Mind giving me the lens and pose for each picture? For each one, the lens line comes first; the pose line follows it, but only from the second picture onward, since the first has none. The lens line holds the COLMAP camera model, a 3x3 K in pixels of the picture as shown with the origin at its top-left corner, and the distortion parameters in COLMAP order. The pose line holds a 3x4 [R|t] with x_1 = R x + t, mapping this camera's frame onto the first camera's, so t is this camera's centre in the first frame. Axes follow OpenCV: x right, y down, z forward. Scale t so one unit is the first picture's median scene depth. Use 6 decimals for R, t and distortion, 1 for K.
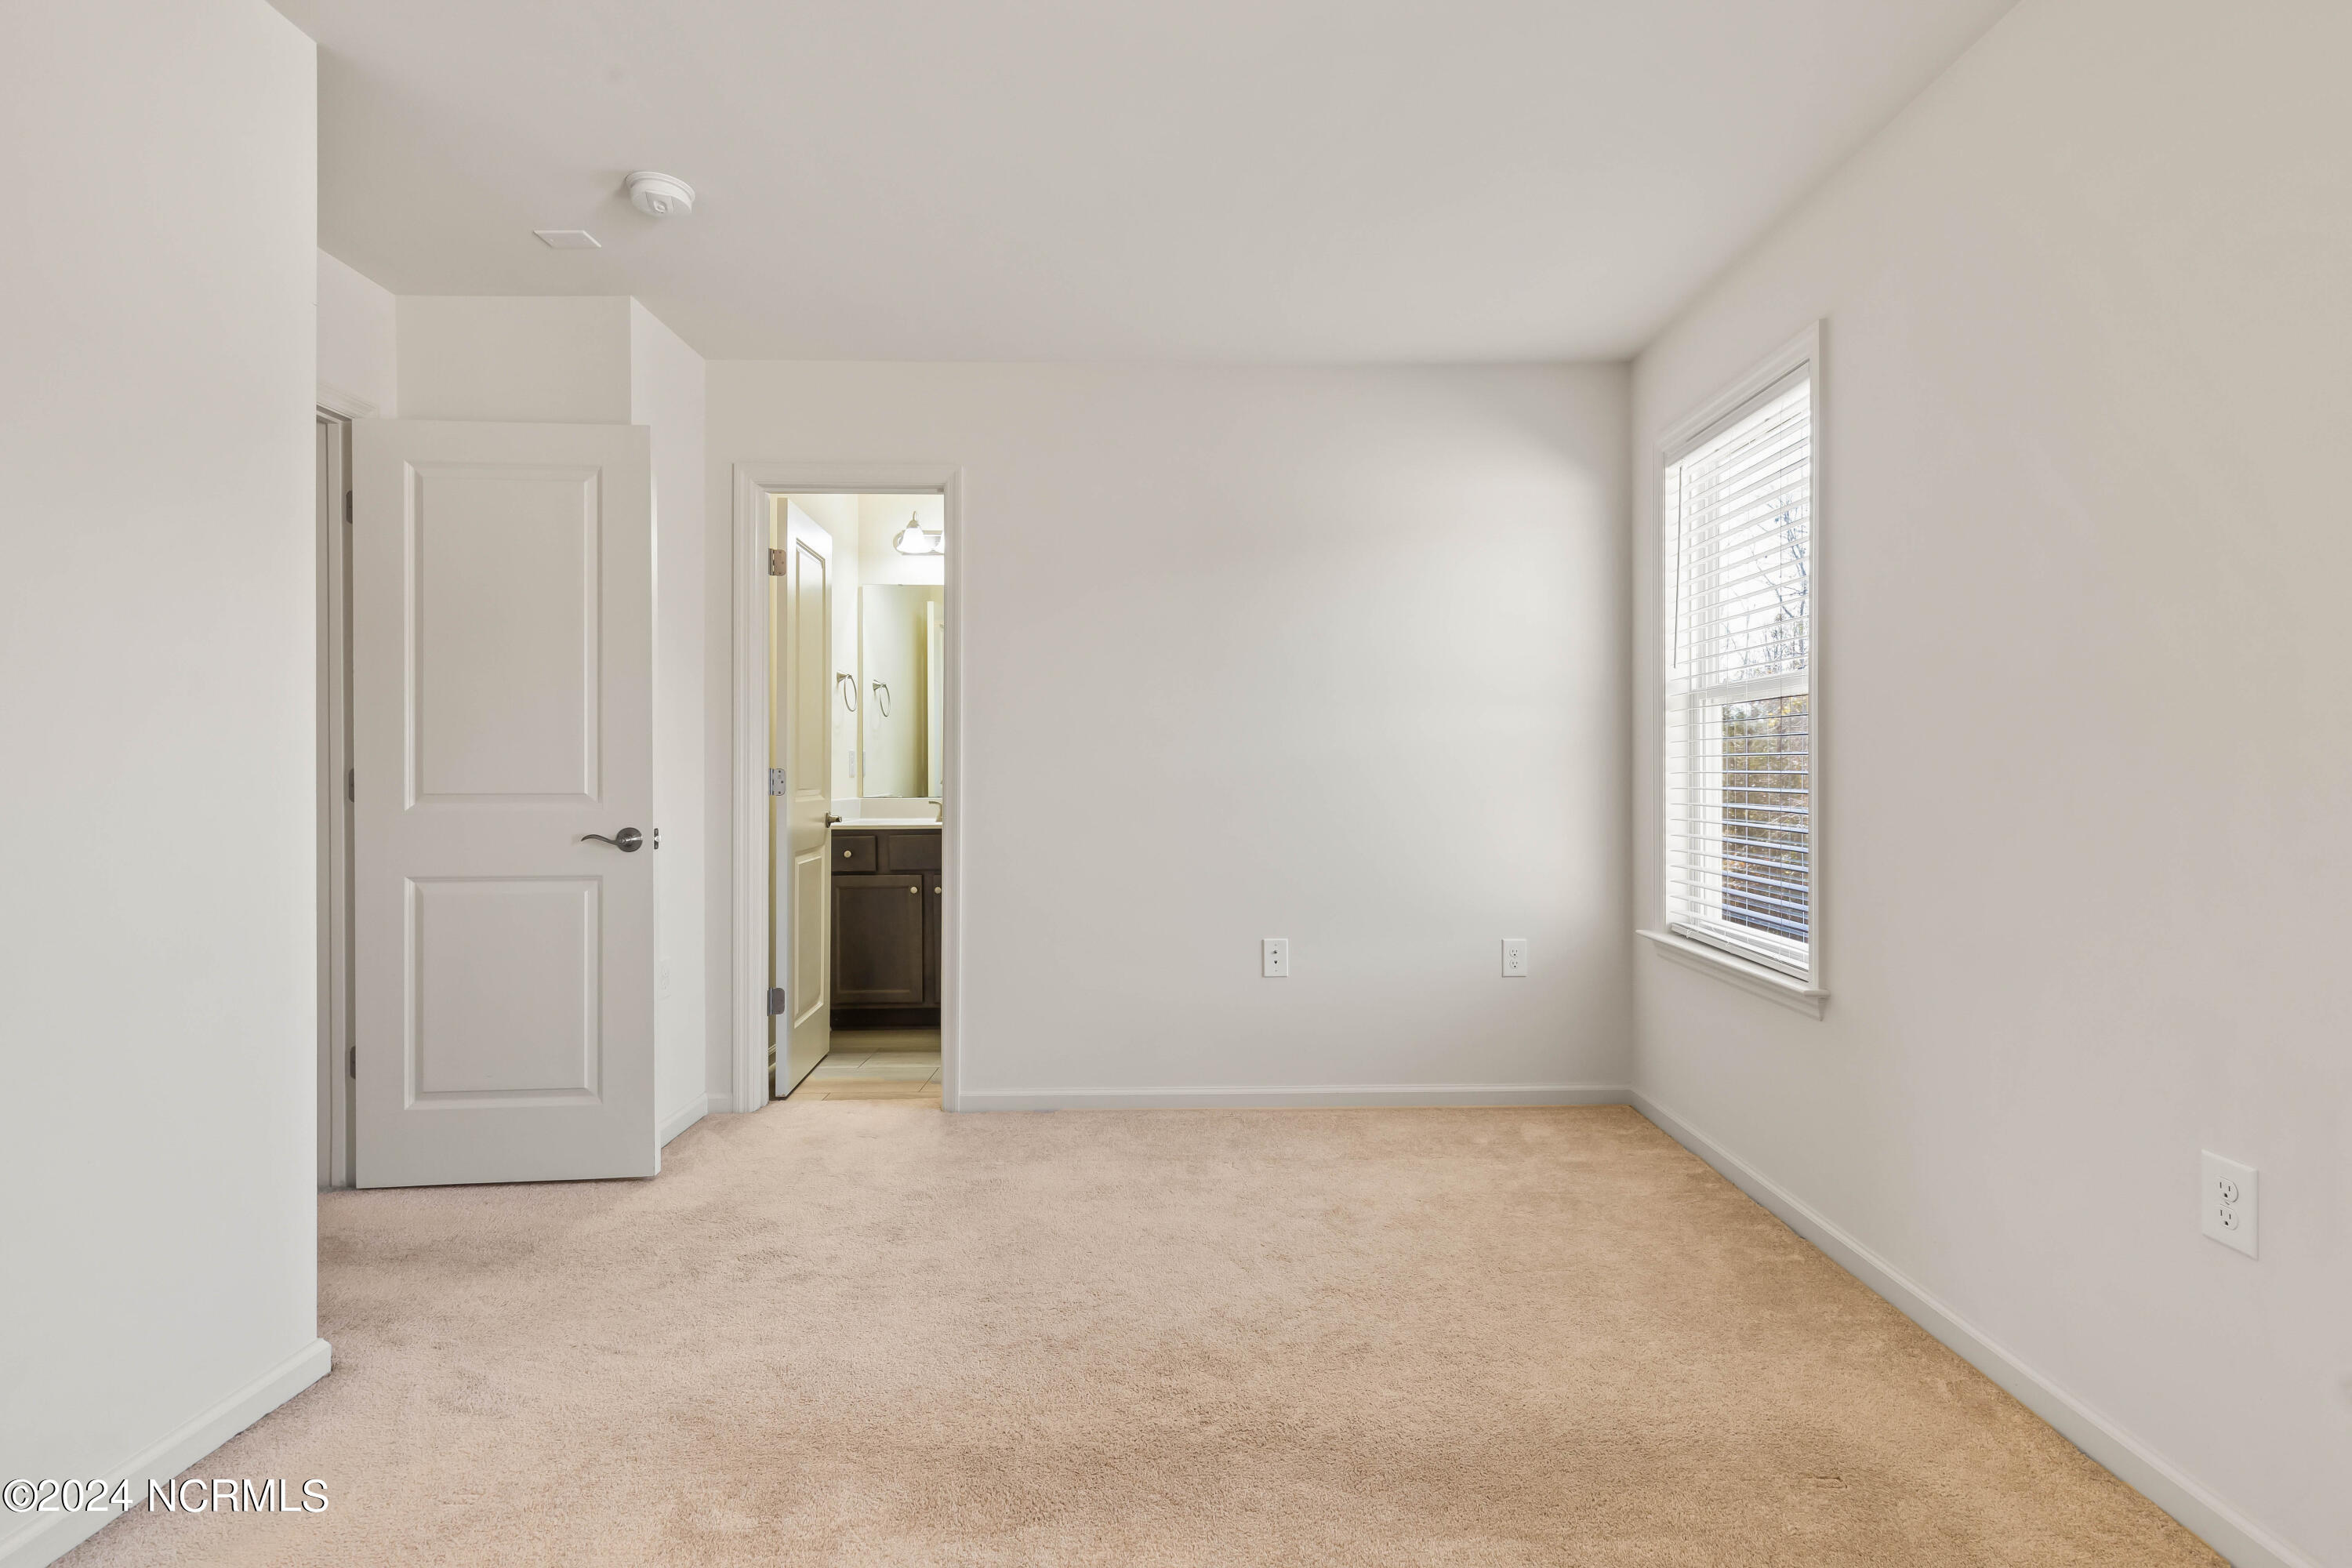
lens RADIAL K [[1071.0, 0, 1176.0], [0, 1071.0, 784.0], [0, 0, 1]] dist [0.001791, -0.000426]
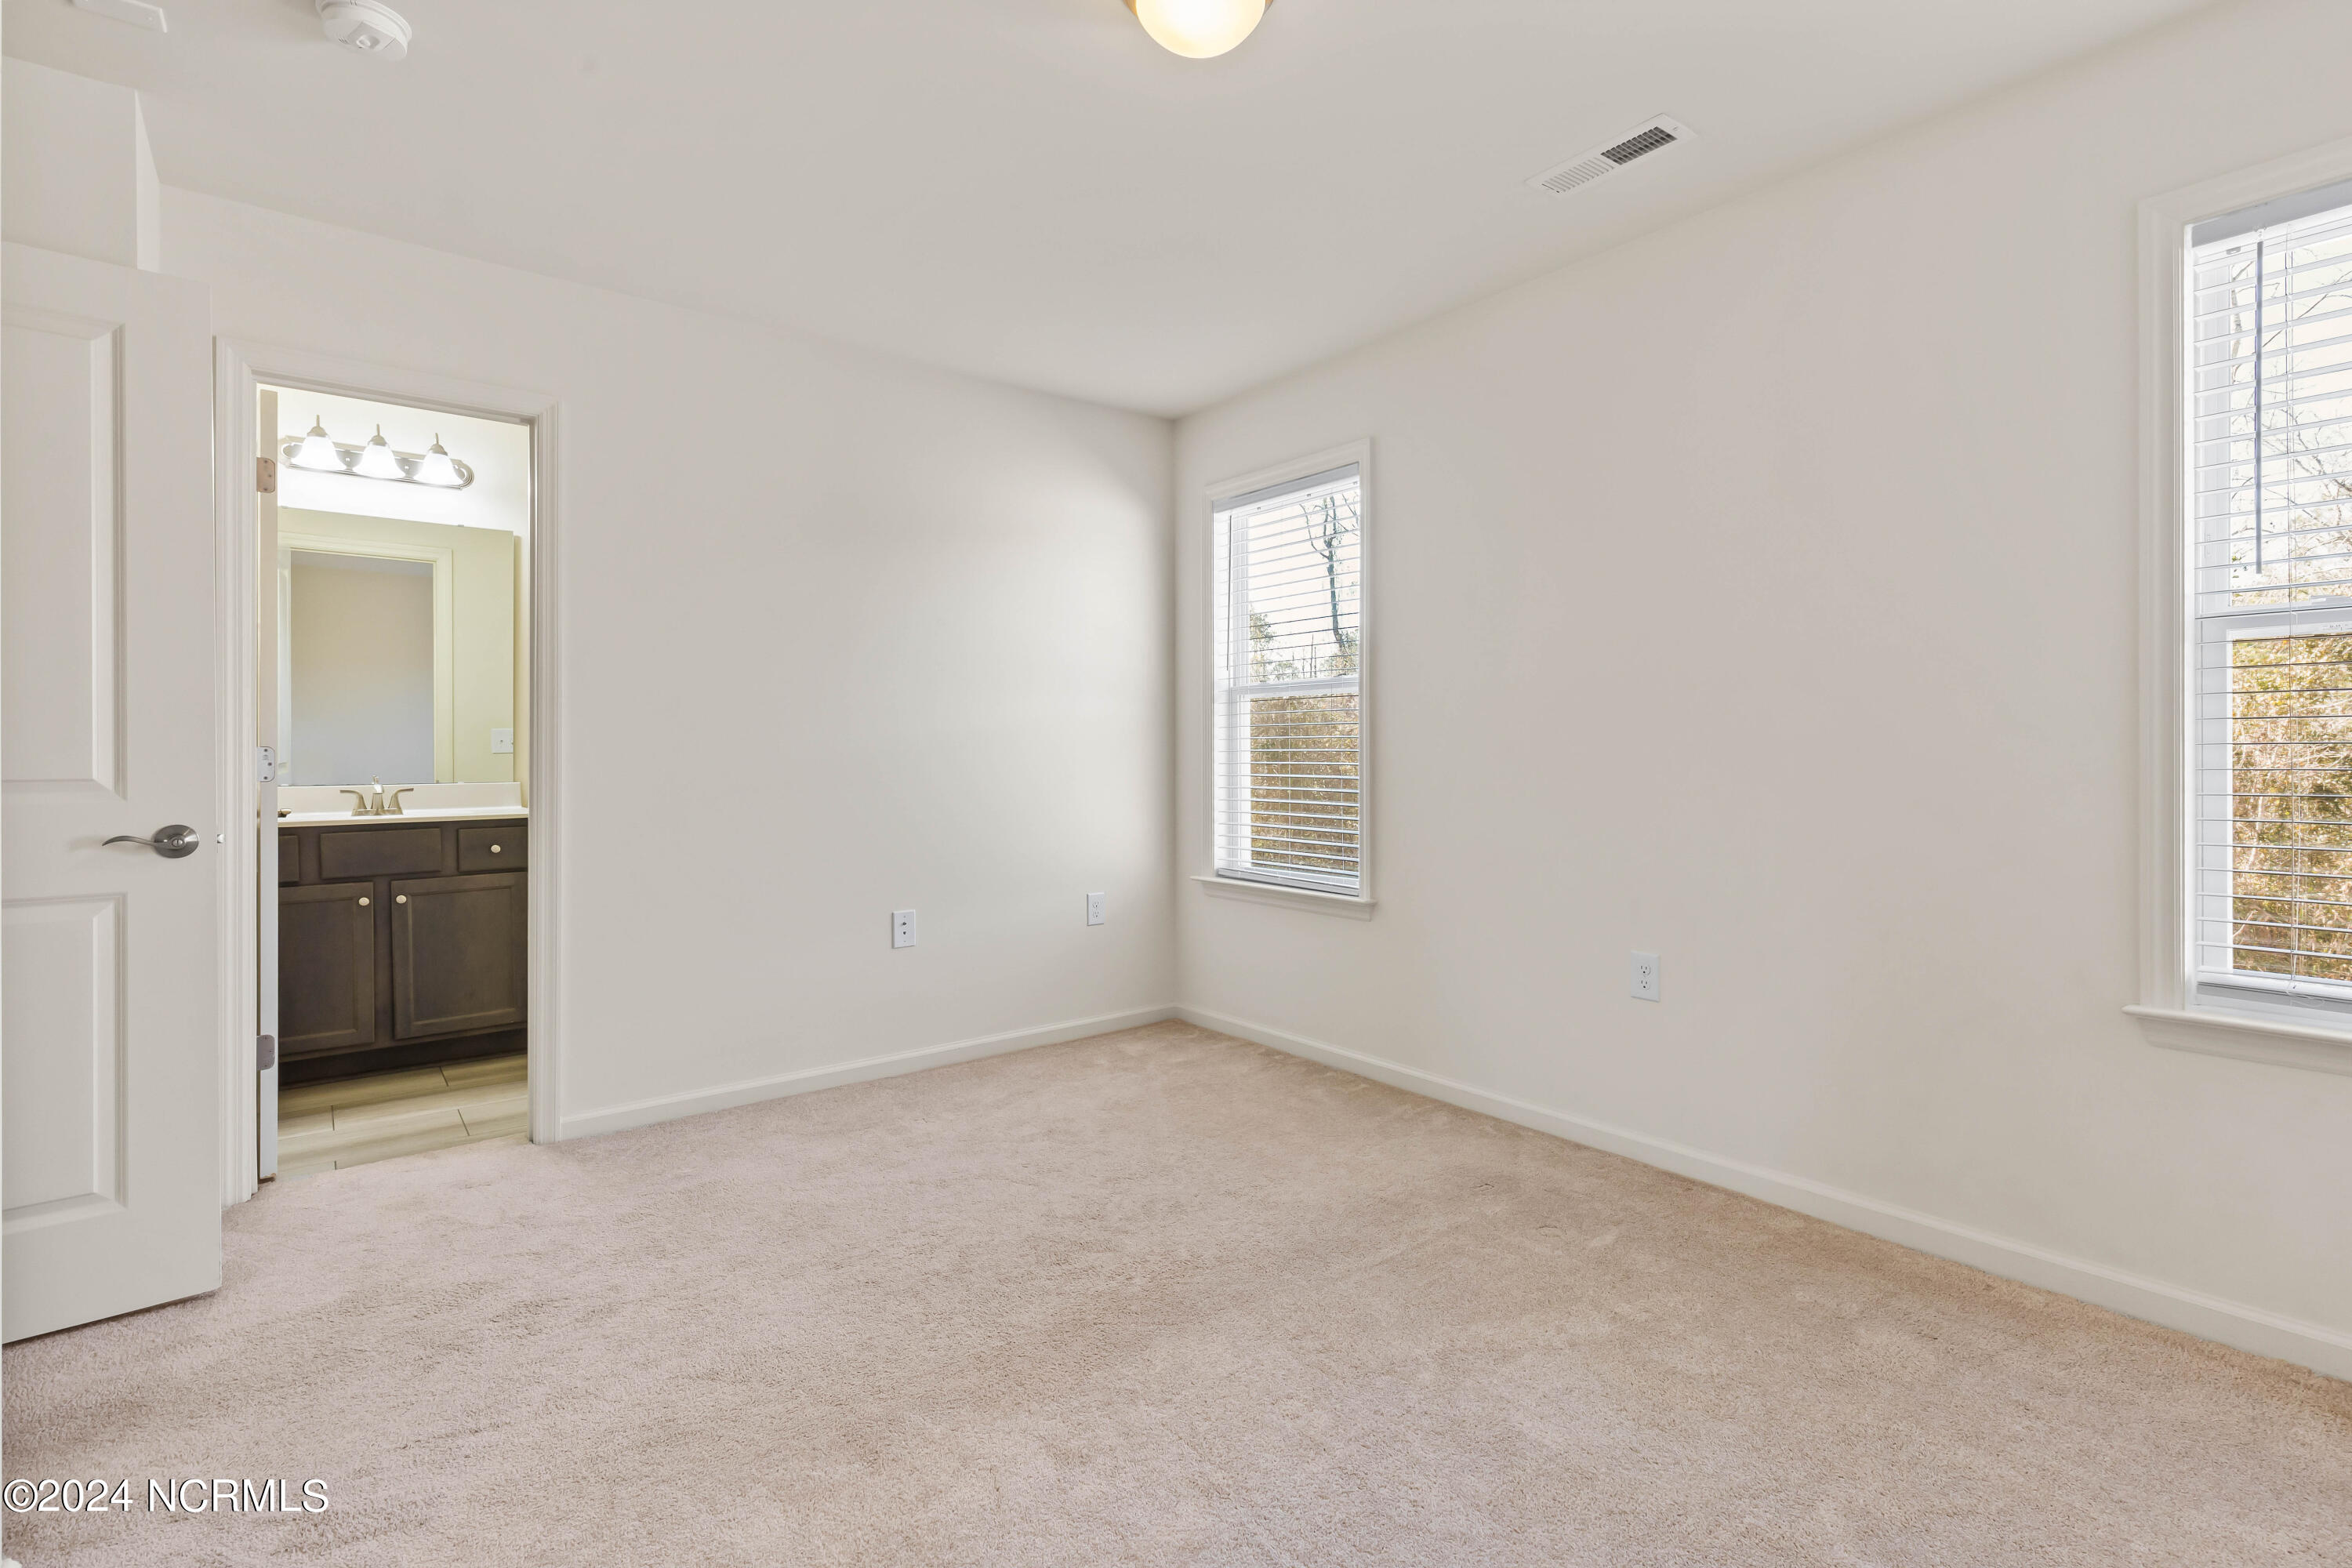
lens RADIAL K [[1093.2, 0, 1181.5], [0, 1093.2, 778.5], [0, 0, 1]] dist [0.001343, -0.000932]
pose [[0.794618, -0.014718, 0.606931, -0.398599], [0.009584, 0.999886, 0.011700, 0.006449], [-0.607034, -0.003480, 0.794669, -0.015333]]
